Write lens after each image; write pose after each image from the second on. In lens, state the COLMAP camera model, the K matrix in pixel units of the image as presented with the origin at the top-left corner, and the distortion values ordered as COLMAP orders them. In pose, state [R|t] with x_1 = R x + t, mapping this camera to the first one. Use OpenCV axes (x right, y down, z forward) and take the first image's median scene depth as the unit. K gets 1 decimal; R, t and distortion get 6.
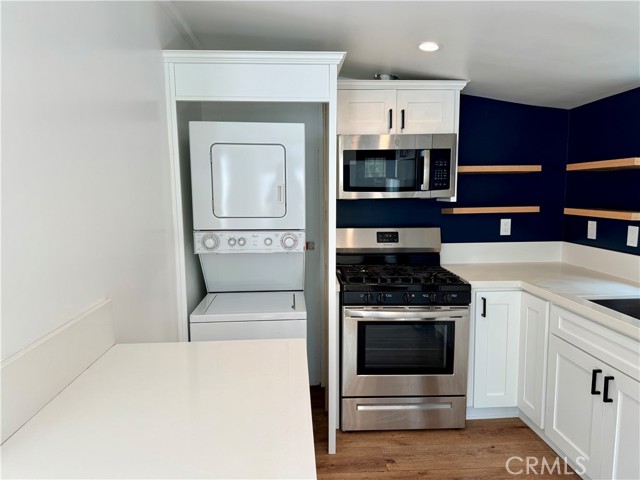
lens RADIAL K [[456.7, 0, 320.7], [0, 456.7, 242.5], [0, 0, 1]] dist [0.038662, -0.031528]
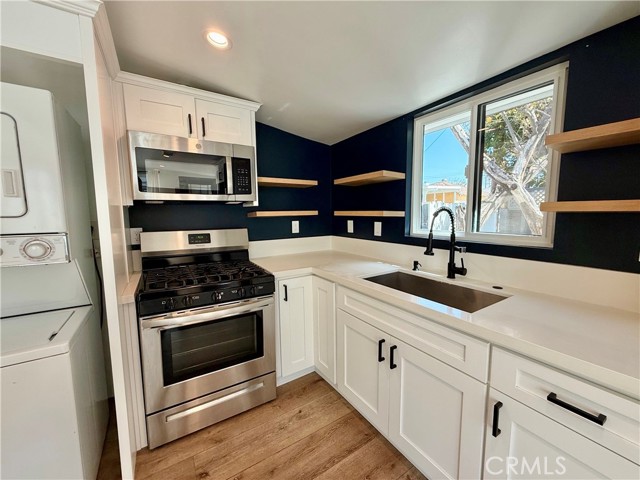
lens RADIAL K [[254.9, 0, 319.4], [0, 254.9, 239.9], [0, 0, 1]] dist [-0.000810, 0.000243]
pose [[0.873798, -0.054102, 0.483270, 0.122340], [0.059390, 0.998225, 0.004370, 0.006405], [-0.482649, 0.024883, 0.875460, 0.384224]]
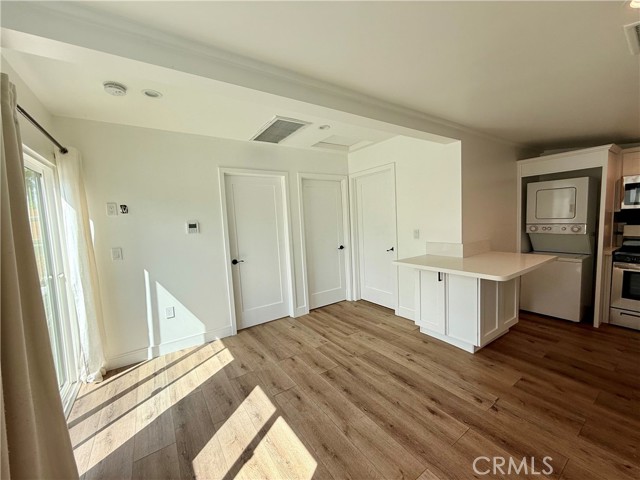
lens RADIAL K [[254.9, 0, 319.2], [0, 254.9, 239.6], [0, 0, 1]] dist [-0.000810, 0.000243]
pose [[0.503570, 0.054648, -0.862225, 0.359472], [-0.058642, 0.997858, 0.028995, 0.083192], [0.861962, 0.035962, 0.505696, -0.705177]]
